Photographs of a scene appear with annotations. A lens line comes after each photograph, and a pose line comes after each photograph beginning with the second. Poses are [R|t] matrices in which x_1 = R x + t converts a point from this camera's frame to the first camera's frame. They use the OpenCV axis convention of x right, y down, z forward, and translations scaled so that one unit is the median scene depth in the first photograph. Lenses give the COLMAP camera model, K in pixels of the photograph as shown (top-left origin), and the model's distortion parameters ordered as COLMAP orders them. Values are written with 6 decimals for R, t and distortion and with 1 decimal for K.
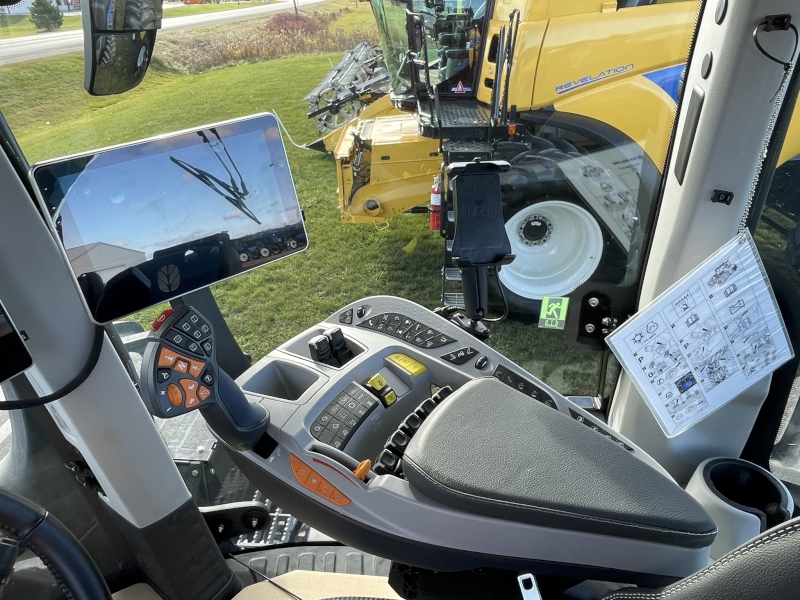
lens RADIAL K [[557.1, 0, 384.8], [0, 557.1, 293.5], [0, 0, 1]] dist [-0.003213, -0.003657]
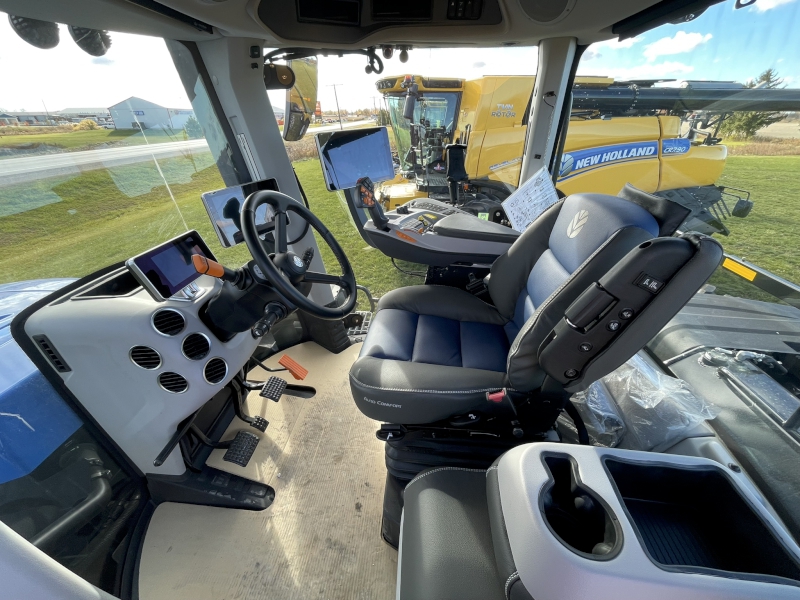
lens RADIAL K [[324.2, 0, 399.7], [0, 324.2, 302.4], [0, 0, 1]] dist [-0.002690, 0.000073]
pose [[0.999595, 0.007837, 0.027340, -0.022967], [-0.008186, 0.999886, 0.012652, 0.079207], [-0.027238, -0.012871, 0.999546, -0.096461]]
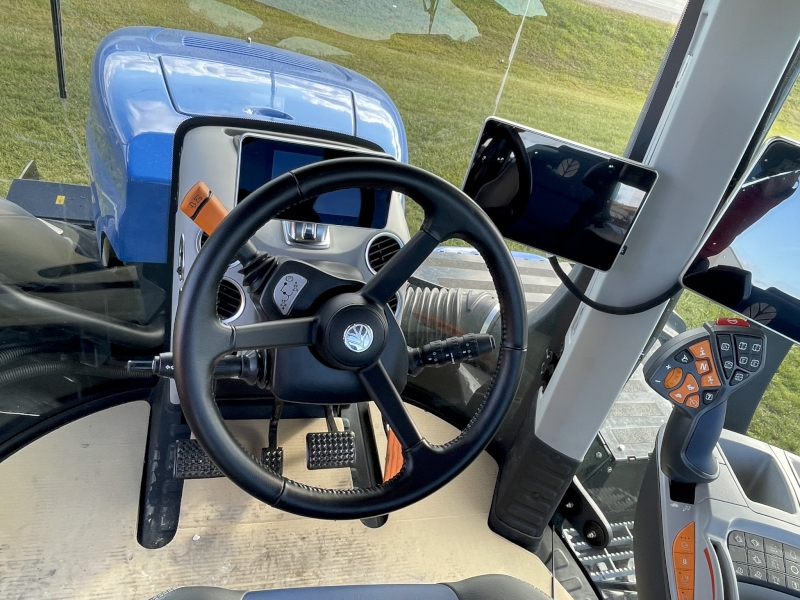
lens RADIAL K [[557.1, 0, 385.6], [0, 557.1, 295.6], [0, 0, 1]] dist [-0.003213, -0.003657]
pose [[0.294319, 0.691919, -0.659260, 0.002844], [-0.676779, 0.637949, 0.367412, 0.007956], [0.674793, 0.338037, 0.656037, -0.005535]]
